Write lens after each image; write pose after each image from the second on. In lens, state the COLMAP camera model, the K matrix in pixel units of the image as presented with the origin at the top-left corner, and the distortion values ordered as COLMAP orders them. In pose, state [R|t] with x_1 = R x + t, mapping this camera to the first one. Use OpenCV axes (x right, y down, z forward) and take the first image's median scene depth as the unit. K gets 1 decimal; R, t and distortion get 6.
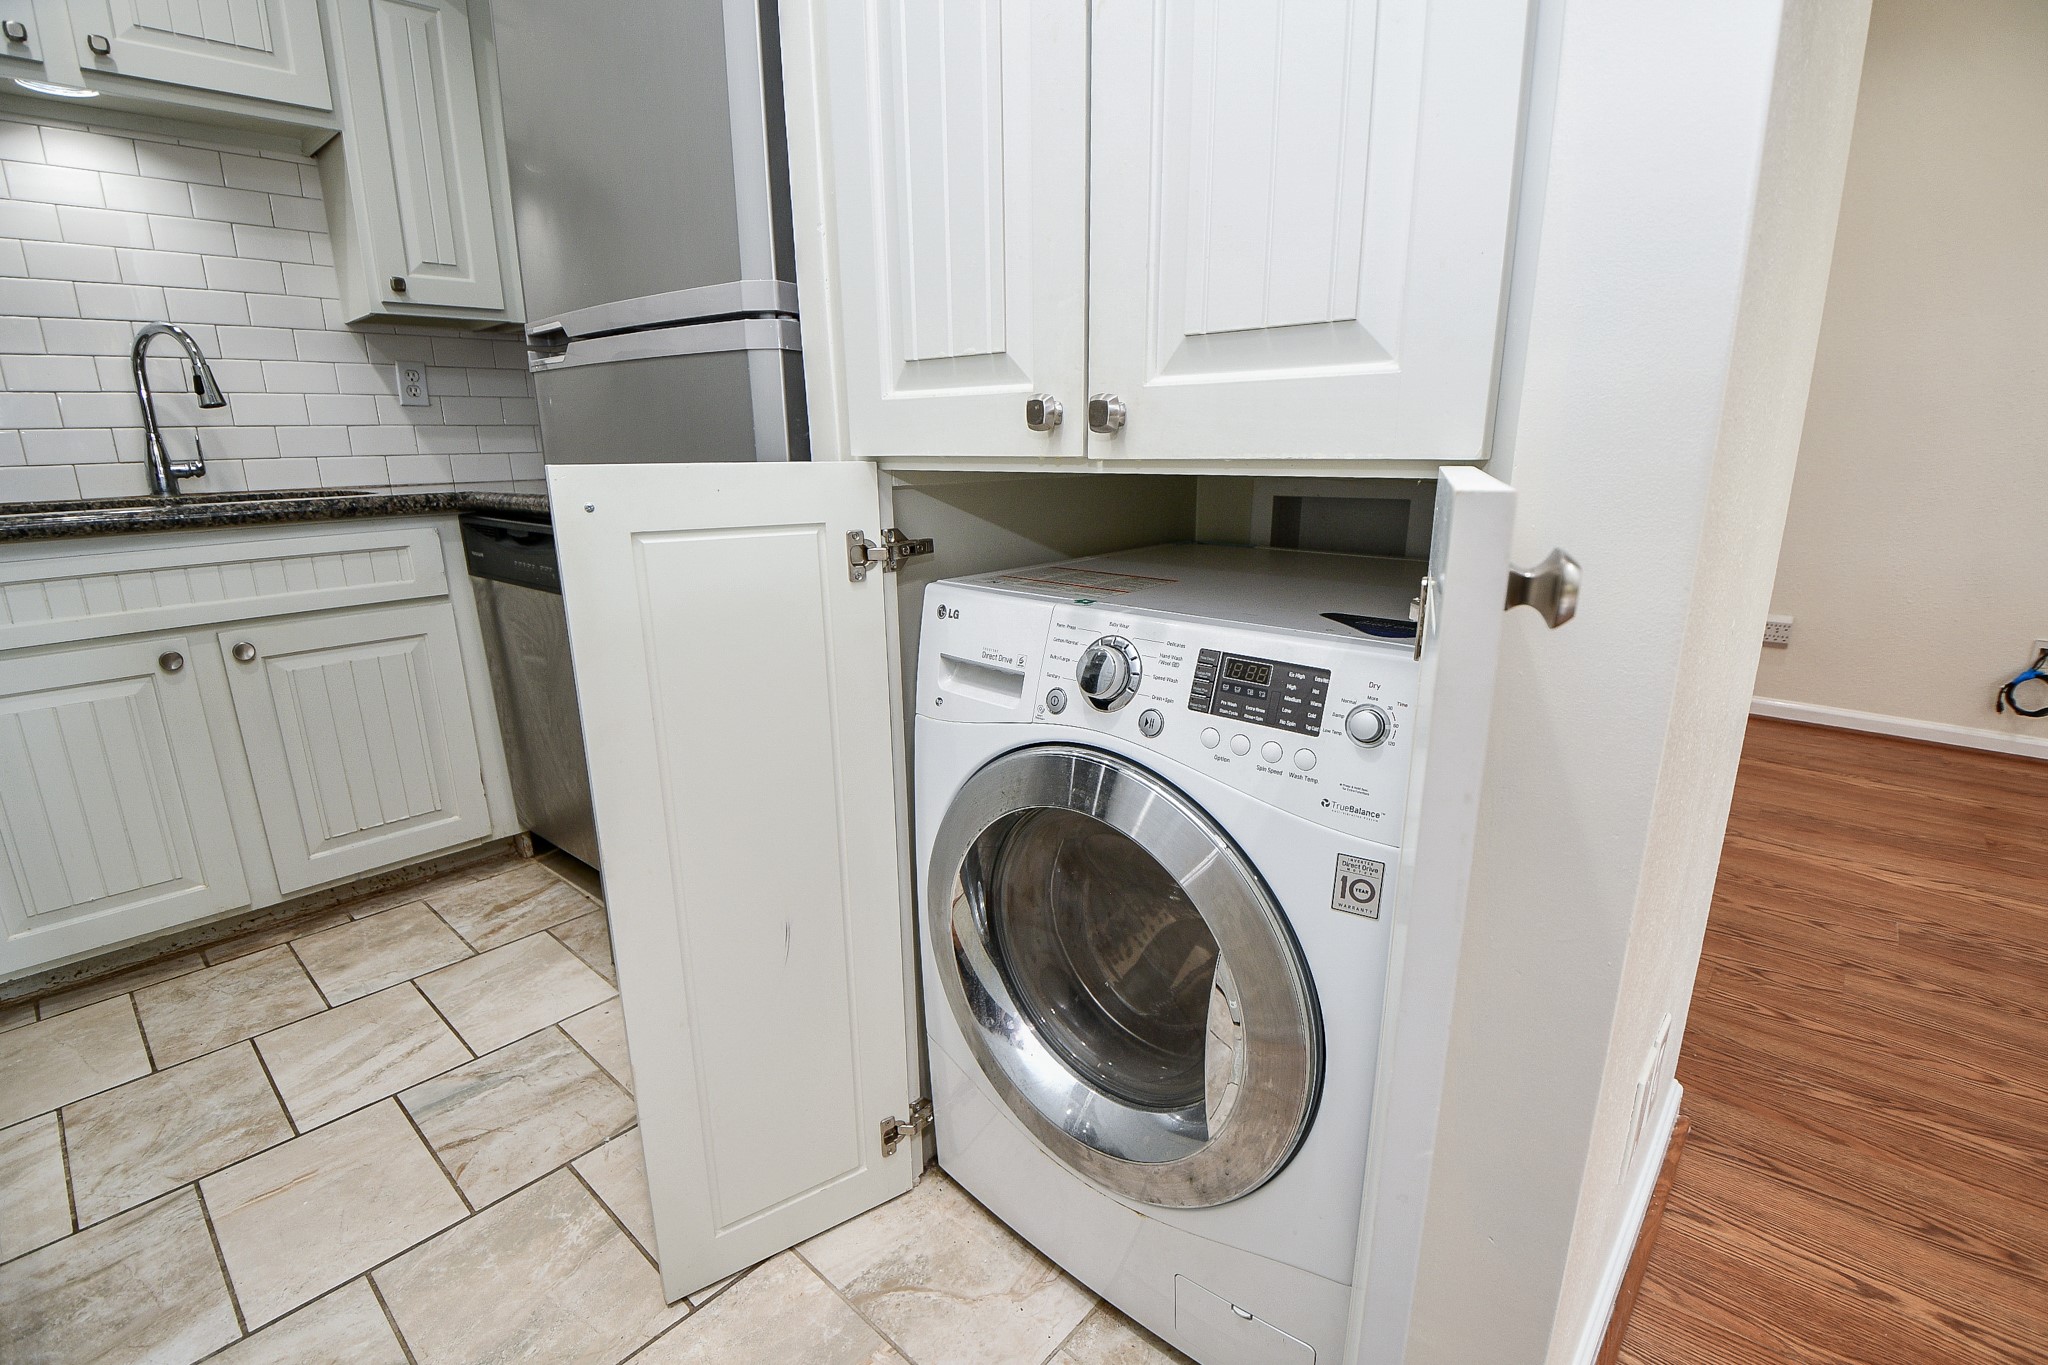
lens RADIAL K [[941.1, 0, 1037.5], [0, 941.1, 697.5], [0, 0, 1]] dist [-0.027342, -0.000441]
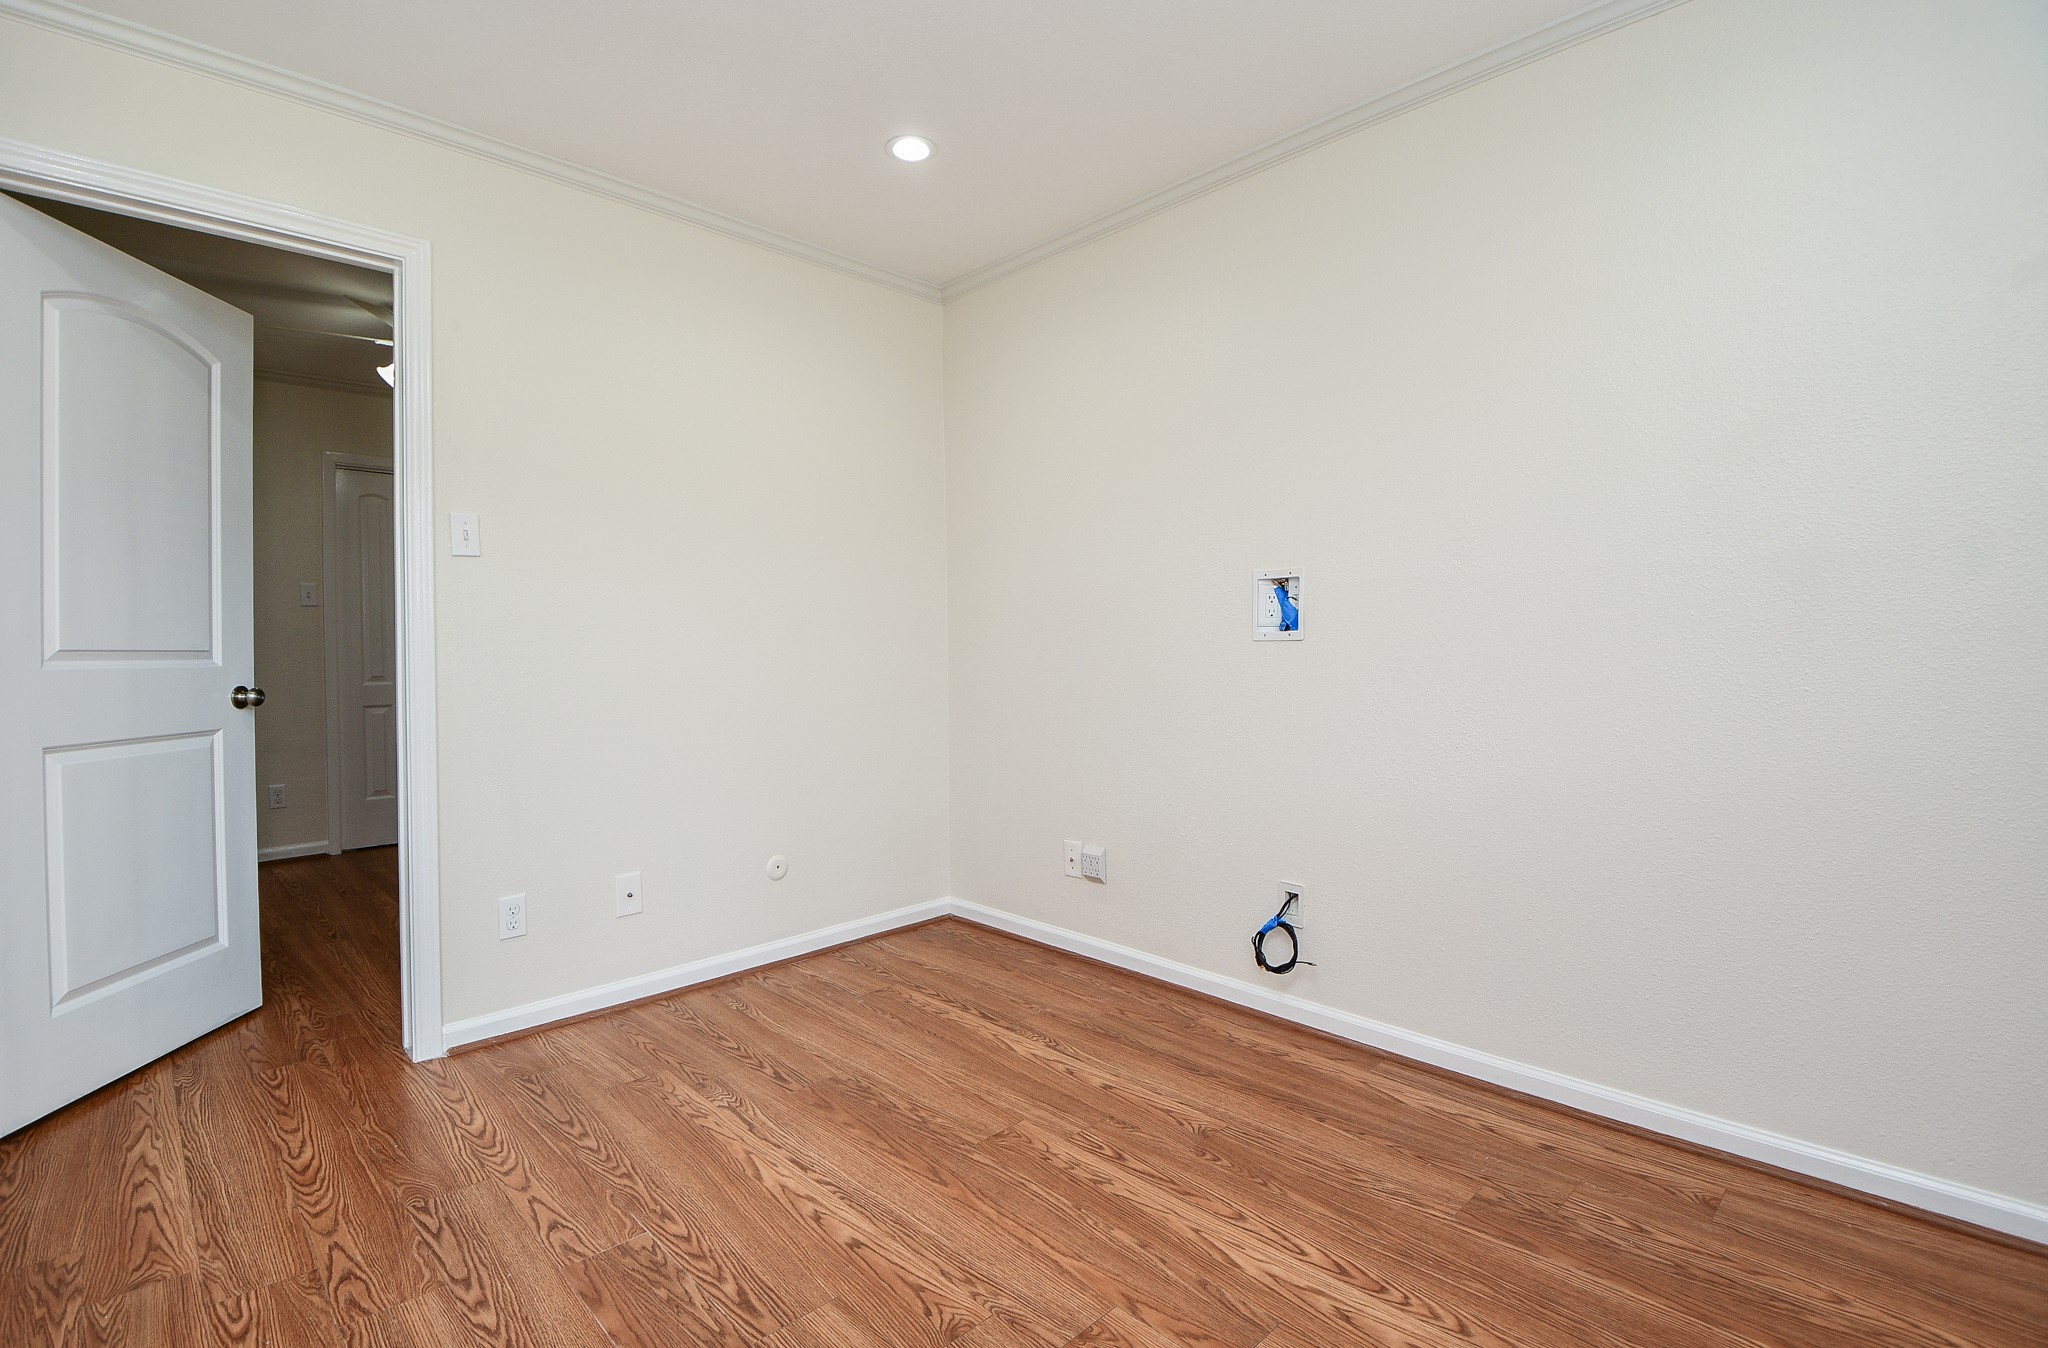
lens RADIAL K [[939.3, 0, 993.2], [0, 939.3, 653.2], [0, 0, 1]] dist [-0.031381, -0.000694]
pose [[0.995391, -0.004931, -0.095776, 1.334705], [-0.019989, 0.966078, -0.257478, -0.054459], [0.093797, 0.258205, 0.961526, 0.080123]]
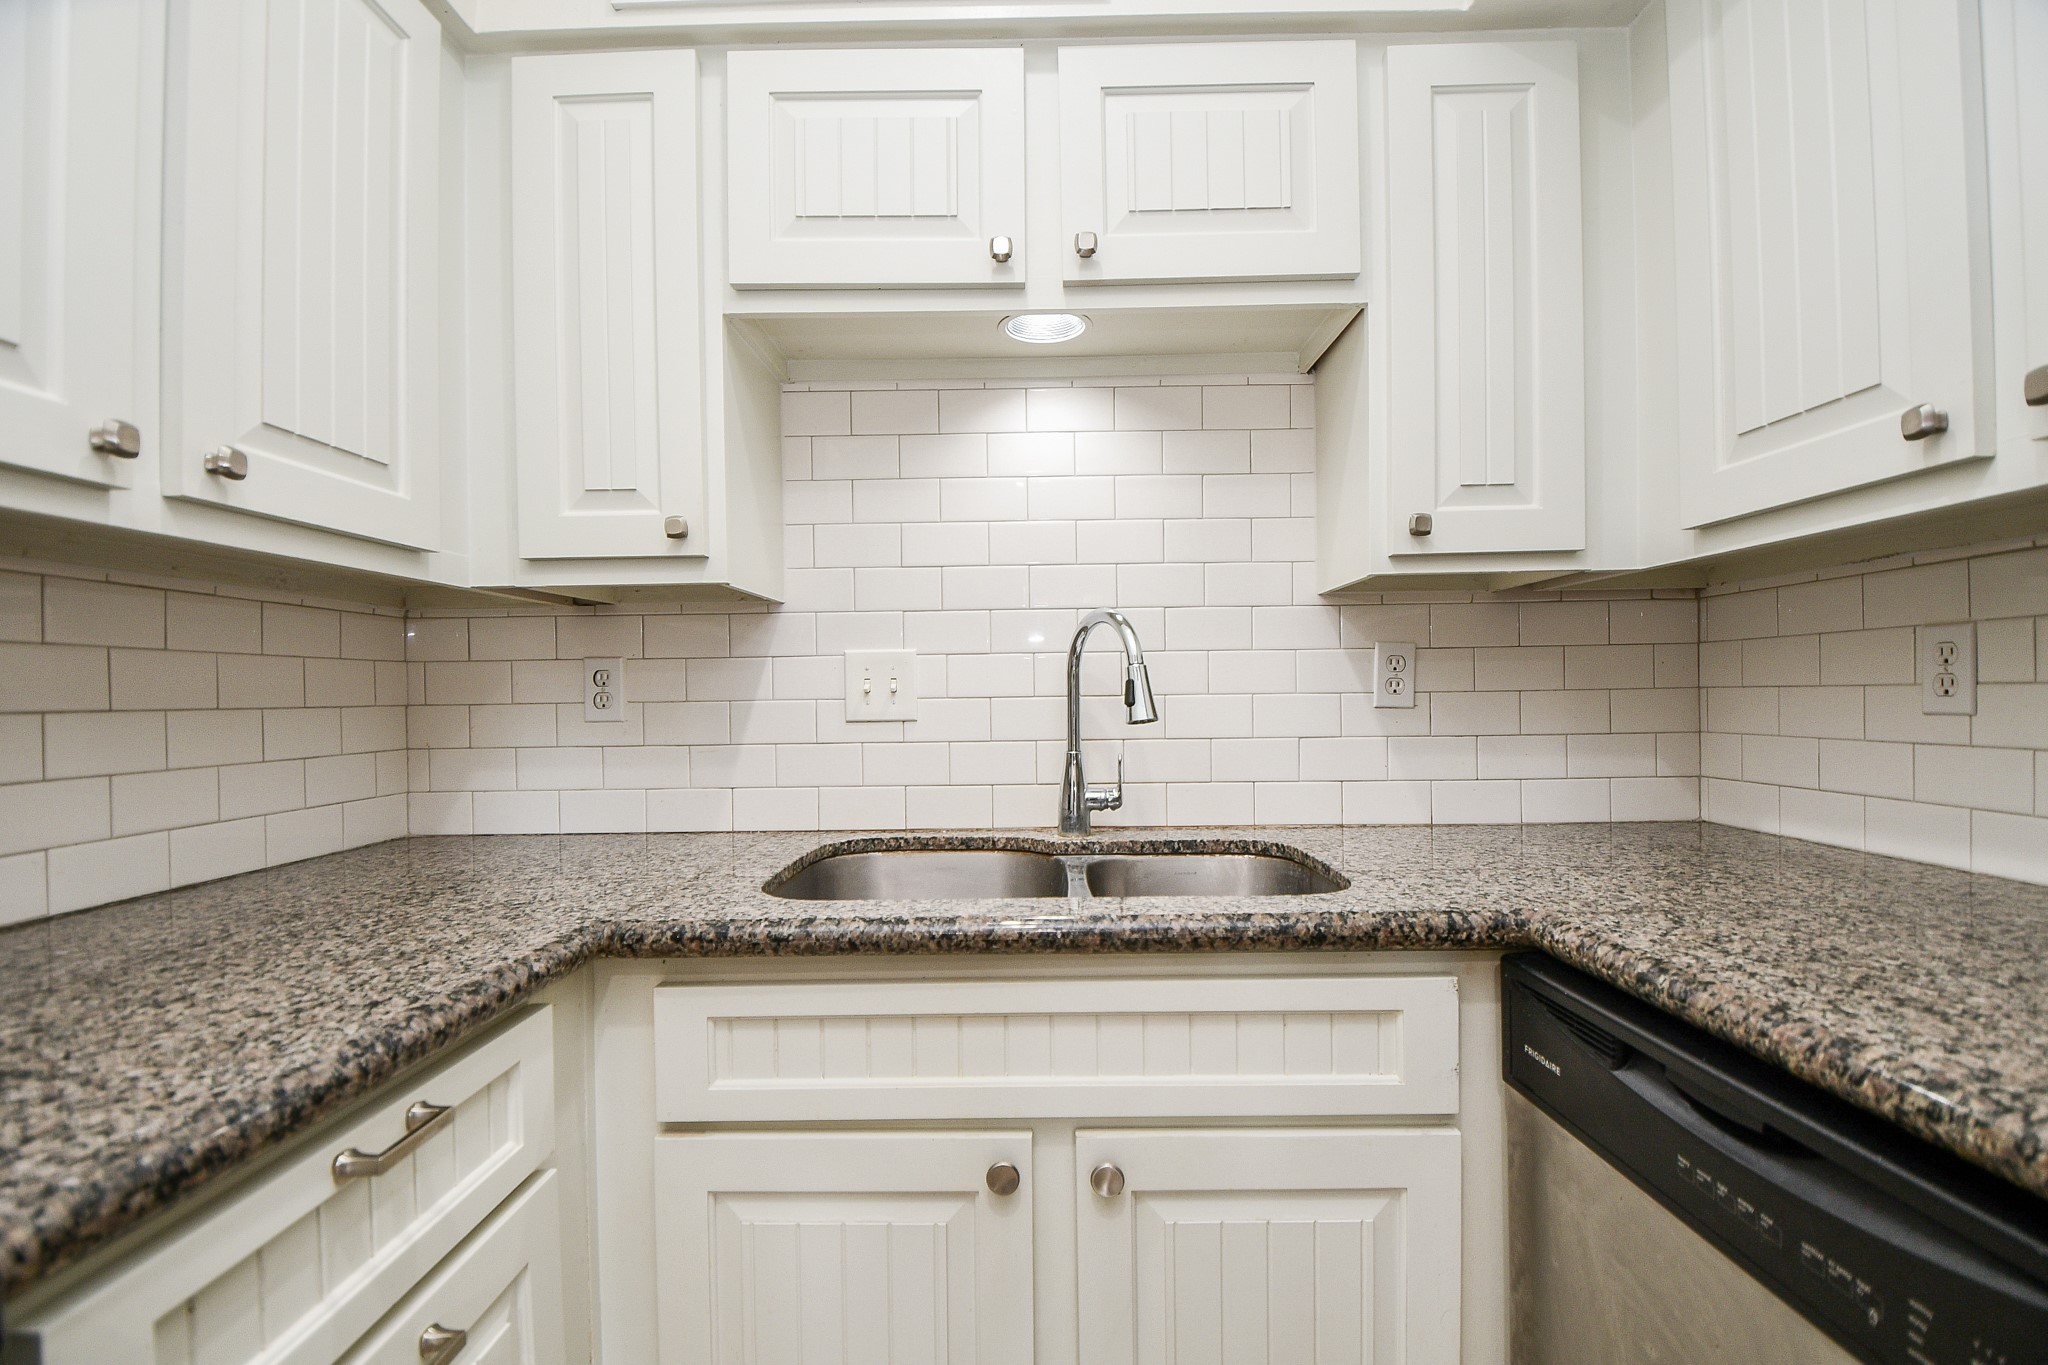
lens RADIAL K [[906.5, 0, 1029.3], [0, 906.5, 698.4], [0, 0, 1]] dist [-0.001724, -0.017890]
pose [[0.656494, 0.007390, -0.754295, -0.448494], [-0.191895, 0.968691, -0.157524, -0.214351], [0.729515, 0.248159, 0.637358, 0.508754]]
